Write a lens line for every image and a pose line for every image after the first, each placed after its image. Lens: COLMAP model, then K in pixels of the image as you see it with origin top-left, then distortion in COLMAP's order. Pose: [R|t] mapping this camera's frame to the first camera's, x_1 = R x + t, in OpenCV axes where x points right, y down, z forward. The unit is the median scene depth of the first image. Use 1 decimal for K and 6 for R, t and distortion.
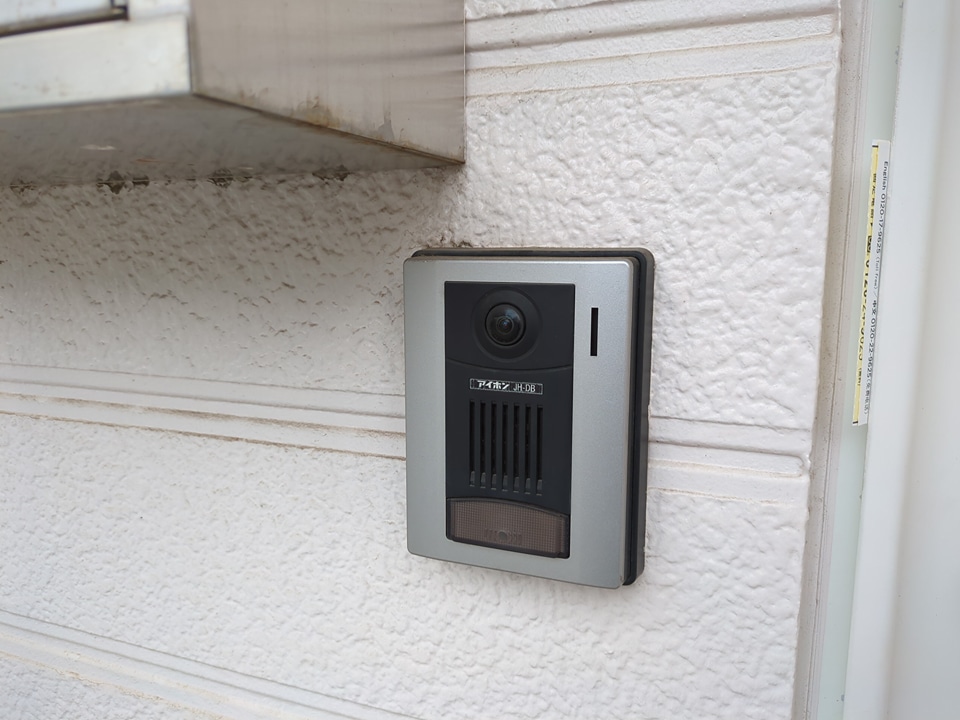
lens RADIAL K [[709.2, 0, 480.8], [0, 709.2, 356.7], [0, 0, 1]] dist [0.036262, -0.028547]
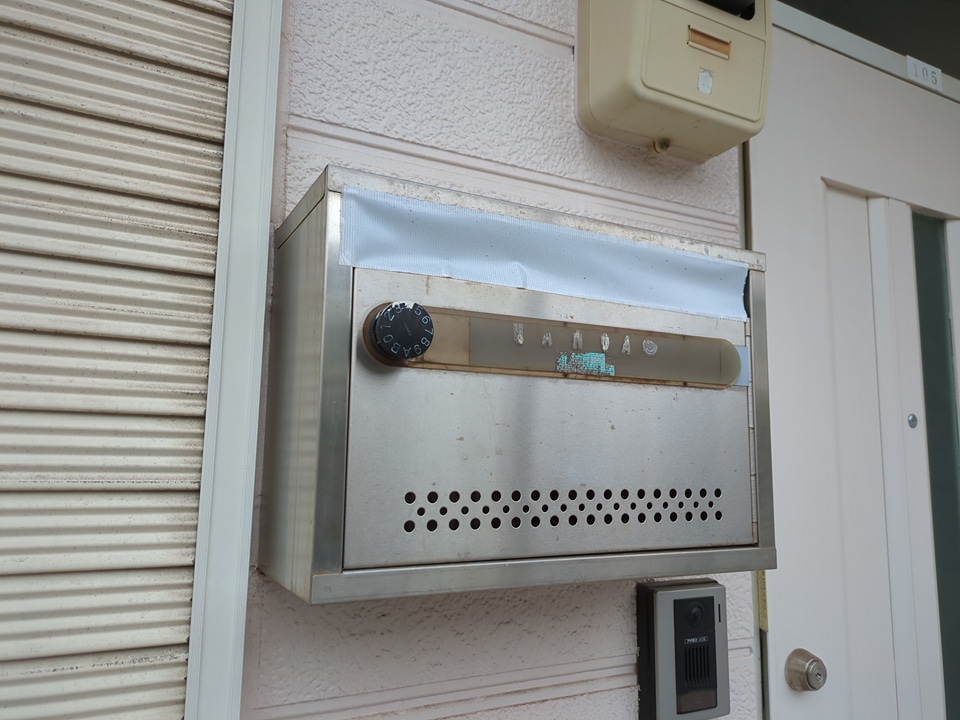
lens RADIAL K [[709.2, 0, 481.0], [0, 709.2, 362.3], [0, 0, 1]] dist [0.036262, -0.028547]
pose [[0.658385, 0.108419, 0.744832, -2.039295], [0.102481, 0.967444, -0.231409, -0.334451], [-0.745672, 0.228687, 0.625840, -0.217737]]
